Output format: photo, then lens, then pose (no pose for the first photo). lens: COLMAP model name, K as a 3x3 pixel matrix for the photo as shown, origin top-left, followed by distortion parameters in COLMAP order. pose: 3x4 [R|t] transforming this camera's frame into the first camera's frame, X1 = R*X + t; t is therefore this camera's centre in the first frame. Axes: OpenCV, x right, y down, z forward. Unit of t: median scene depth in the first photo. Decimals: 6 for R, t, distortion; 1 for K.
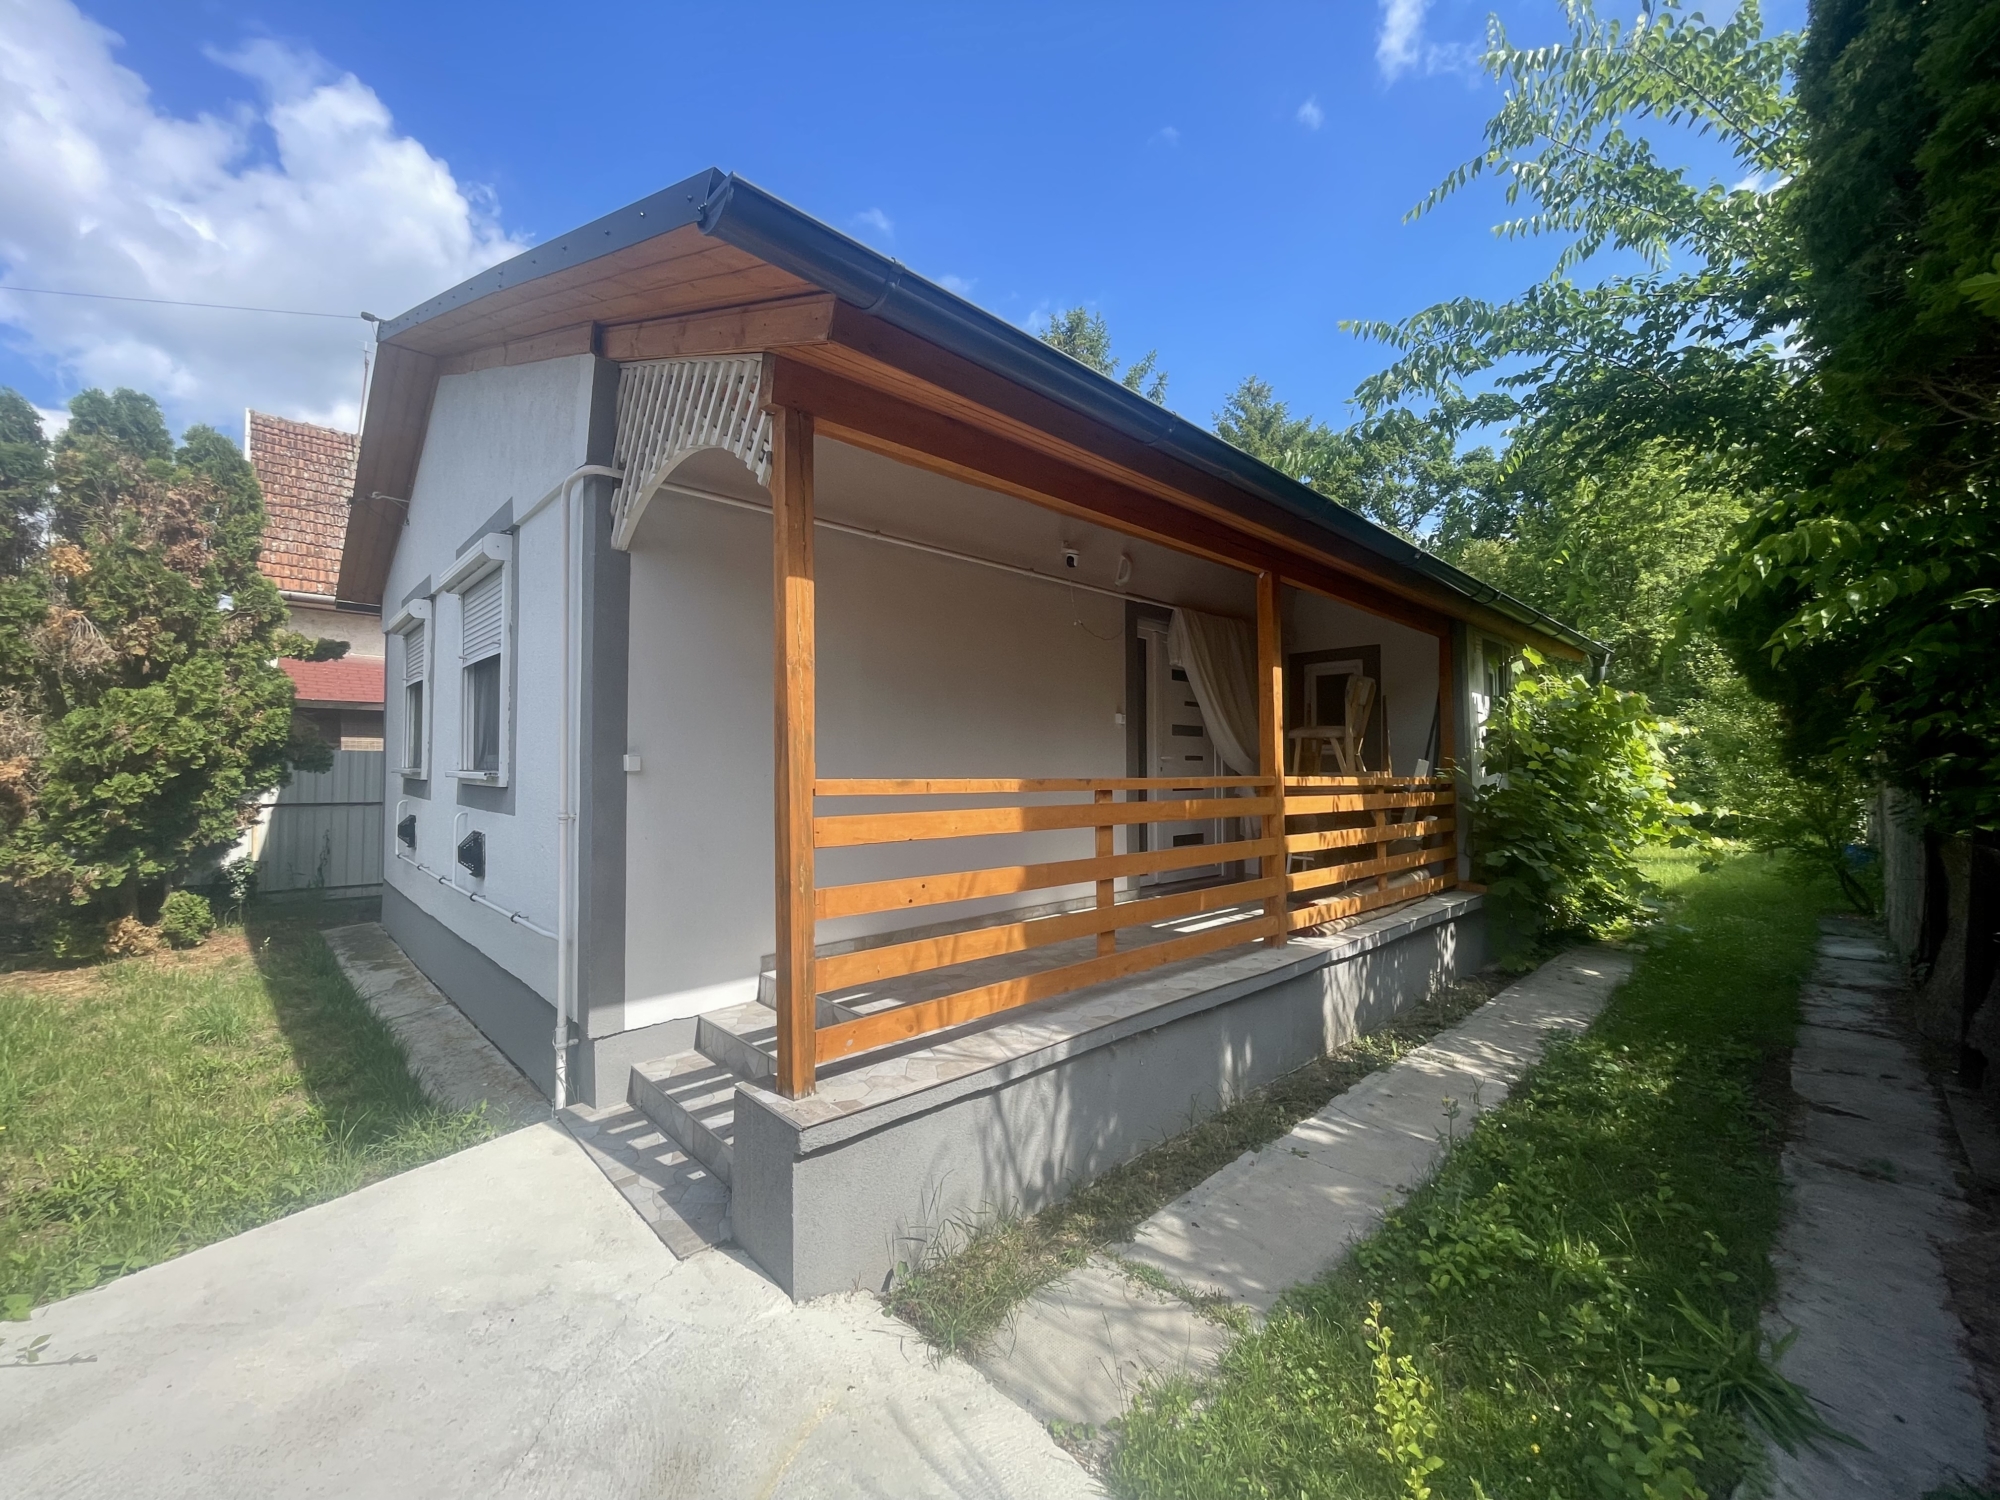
lens RADIAL K [[808.8, 0, 987.2], [0, 808.8, 752.9], [0, 0, 1]] dist [-0.001060, -0.001043]
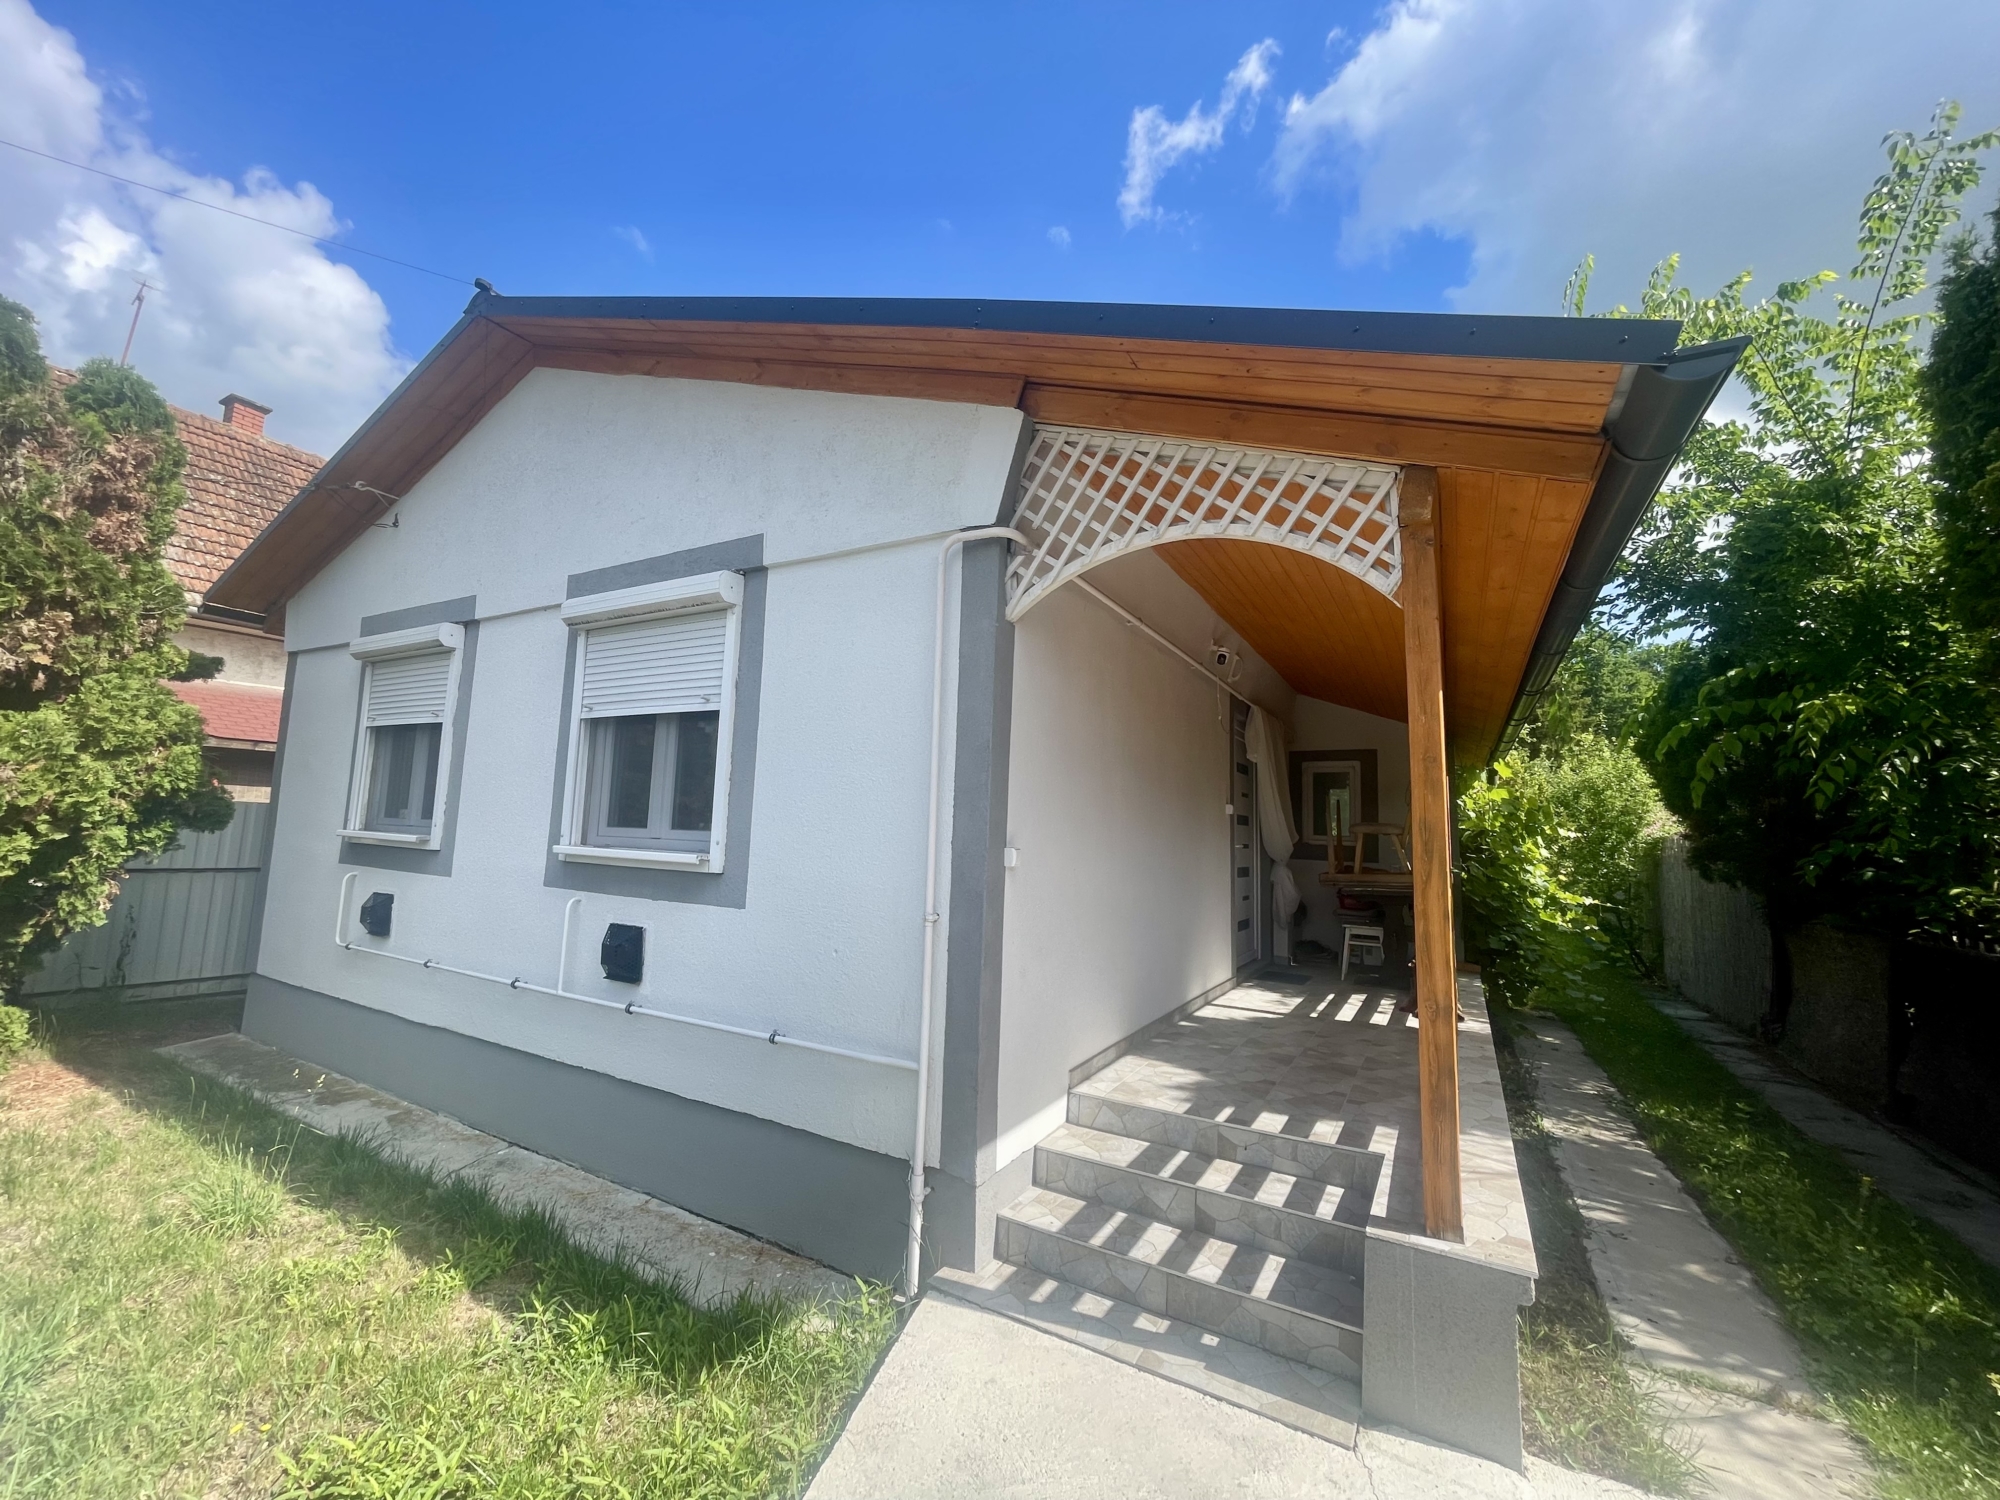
lens RADIAL K [[808.8, 0, 987.2], [0, 808.8, 752.9], [0, 0, 1]] dist [-0.001060, -0.001043]
pose [[0.956368, 0.060366, 0.285862, -0.460688], [-0.037581, 0.995712, -0.084535, -0.016224], [-0.289739, 0.070103, 0.954535, 0.097401]]
